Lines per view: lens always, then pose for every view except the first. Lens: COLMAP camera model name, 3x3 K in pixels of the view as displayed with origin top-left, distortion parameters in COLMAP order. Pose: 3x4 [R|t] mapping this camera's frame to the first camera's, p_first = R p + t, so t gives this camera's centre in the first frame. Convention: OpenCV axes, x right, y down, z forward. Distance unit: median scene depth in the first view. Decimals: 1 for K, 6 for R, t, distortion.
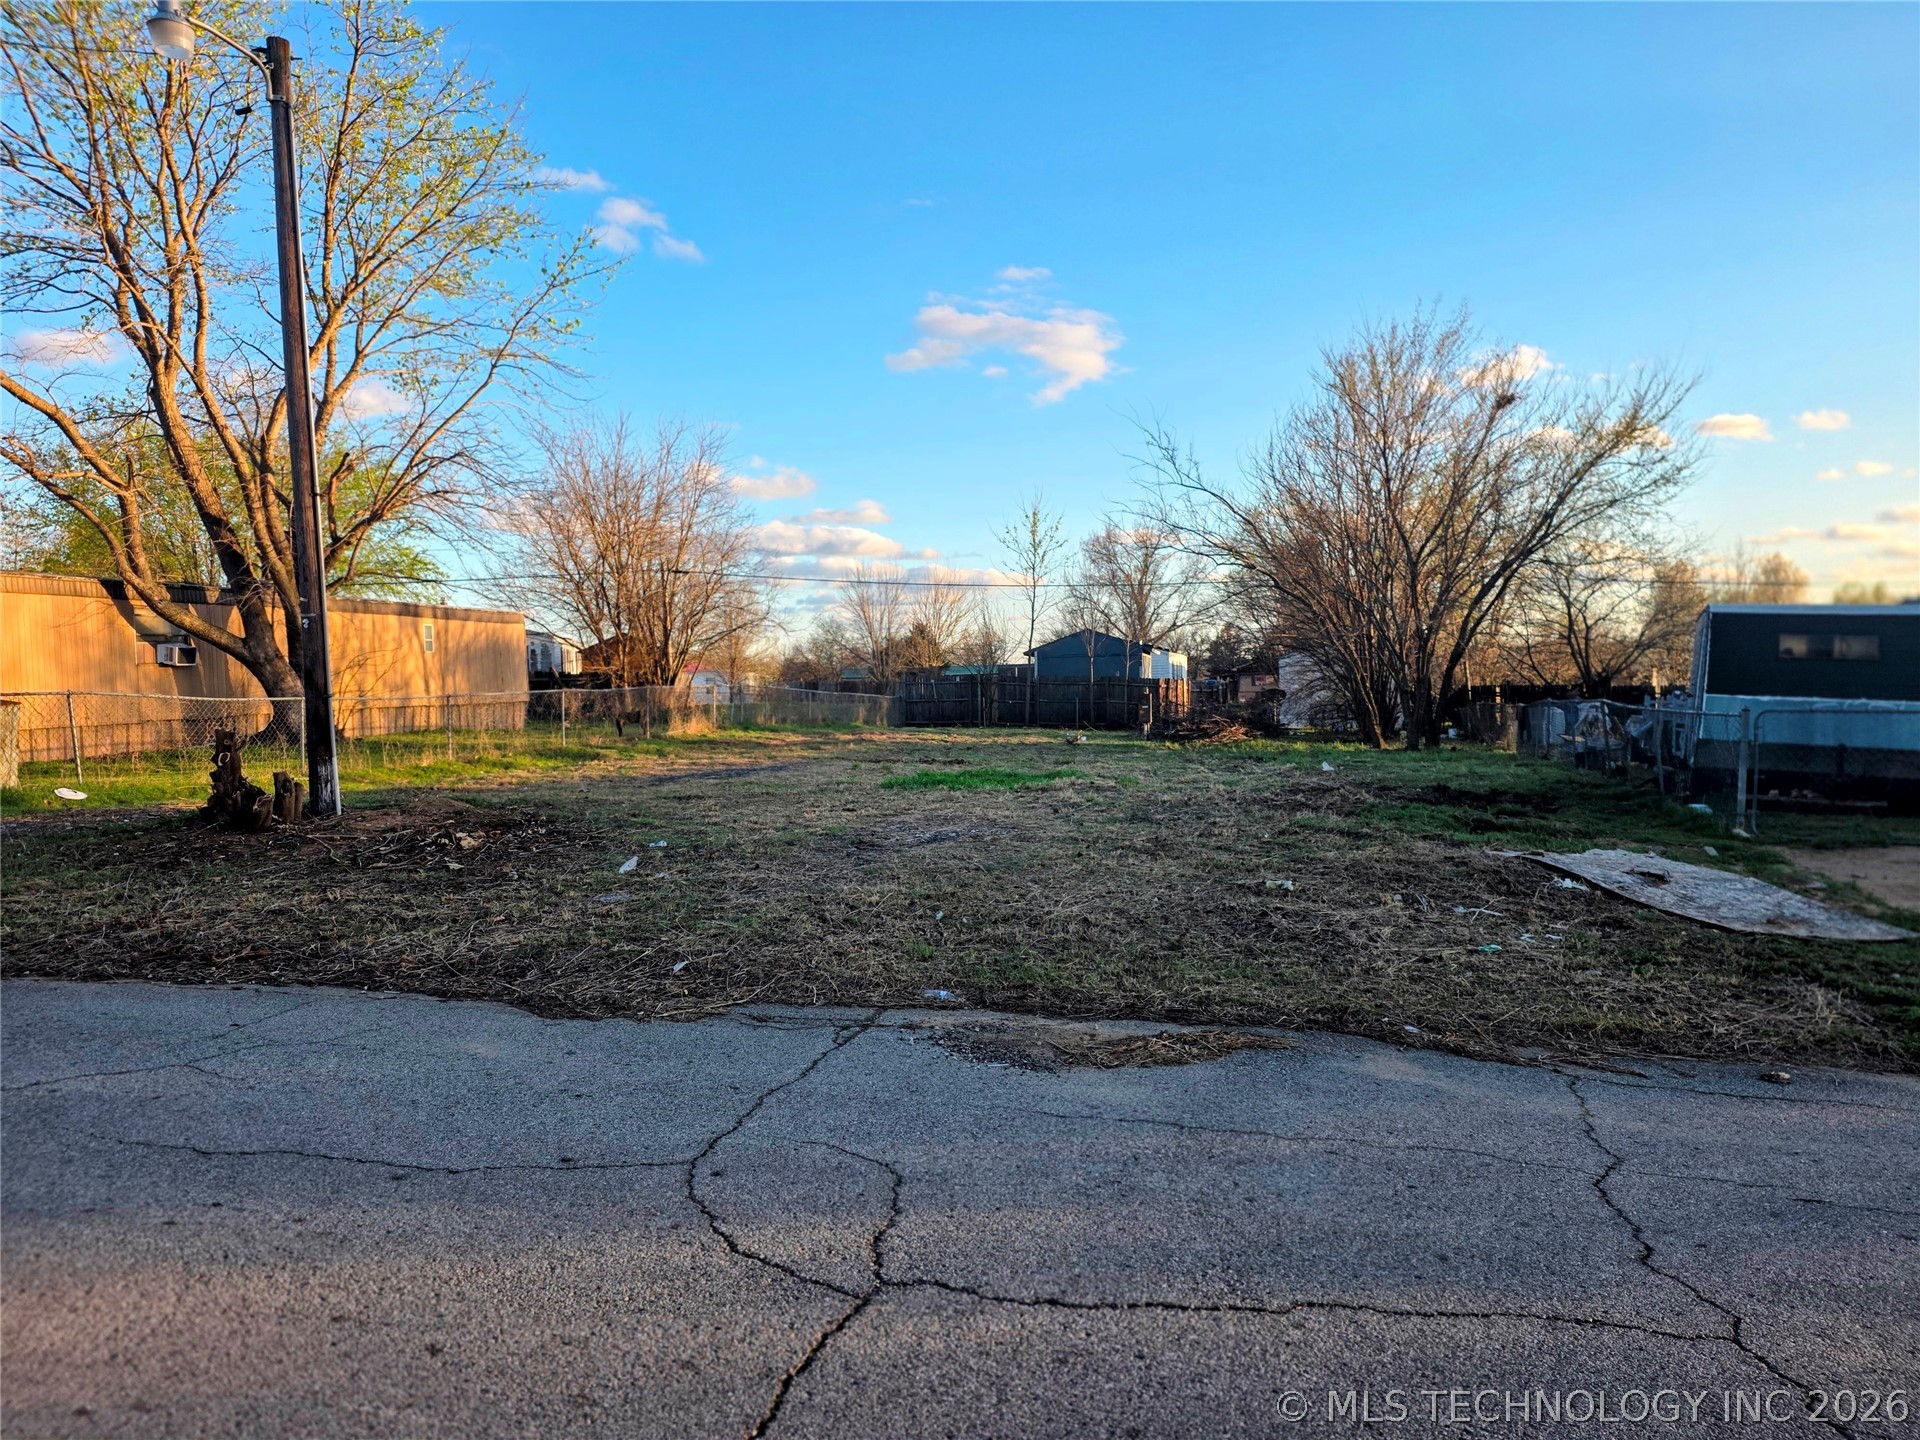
lens RADIAL K [[1293.6, 0, 960.0], [0, 1293.6, 720.0], [0, 0, 1]] dist [0.112846, -0.109330]
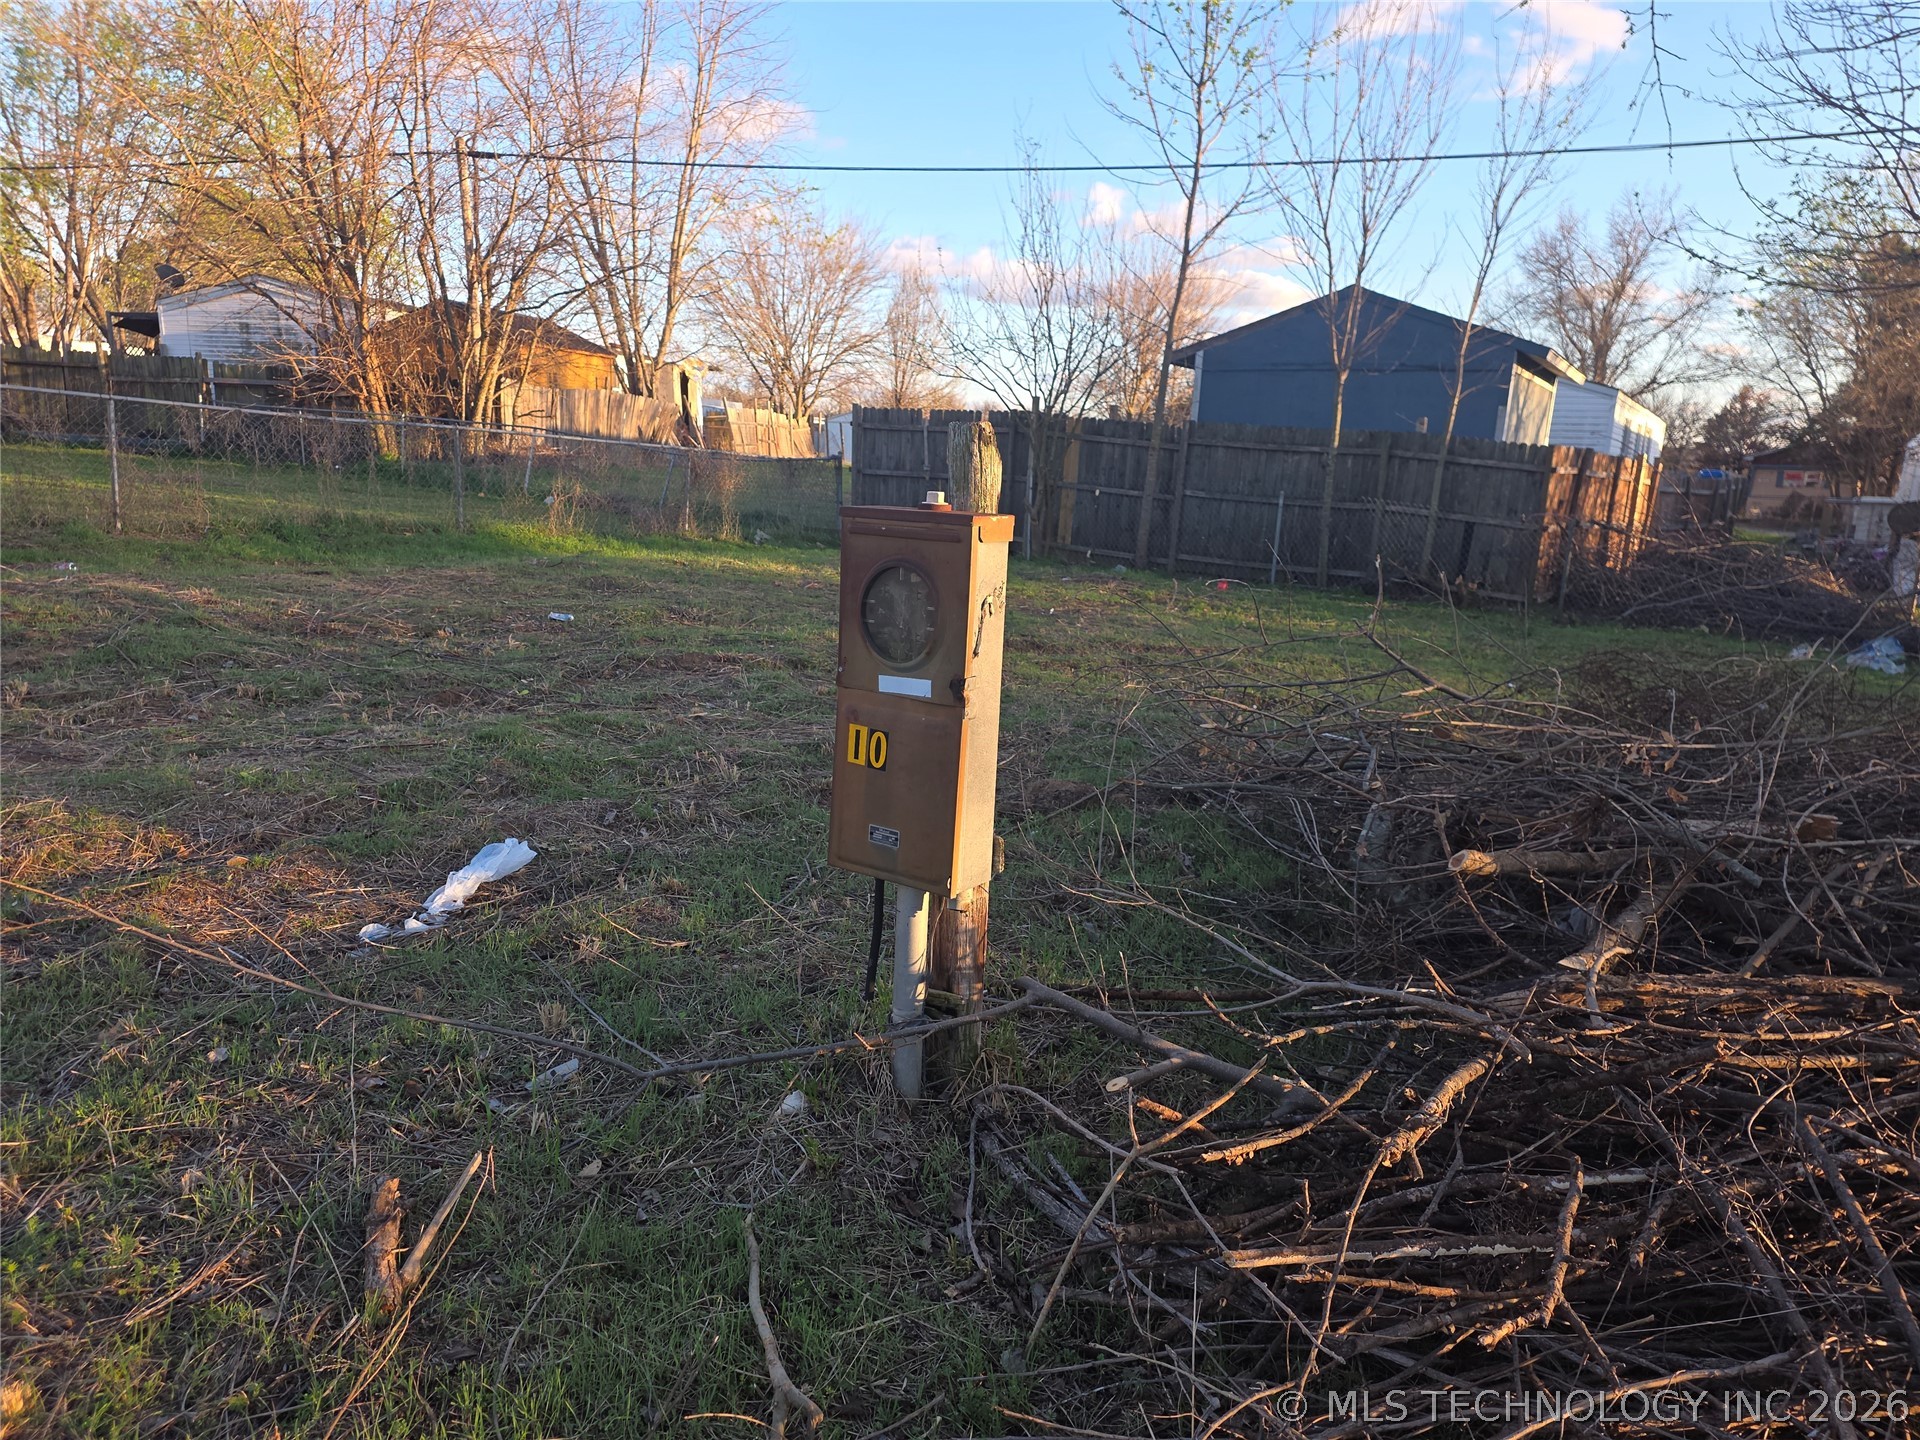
lens RADIAL K [[1293.6, 0, 960.0], [0, 1293.6, 720.0], [0, 0, 1]] dist [0.112846, -0.109330]
pose [[0.950886, 0.119688, -0.285467, 0.174465], [-0.068698, 0.980822, 0.182399, -0.022735], [0.301823, -0.153829, 0.940872, 0.961718]]
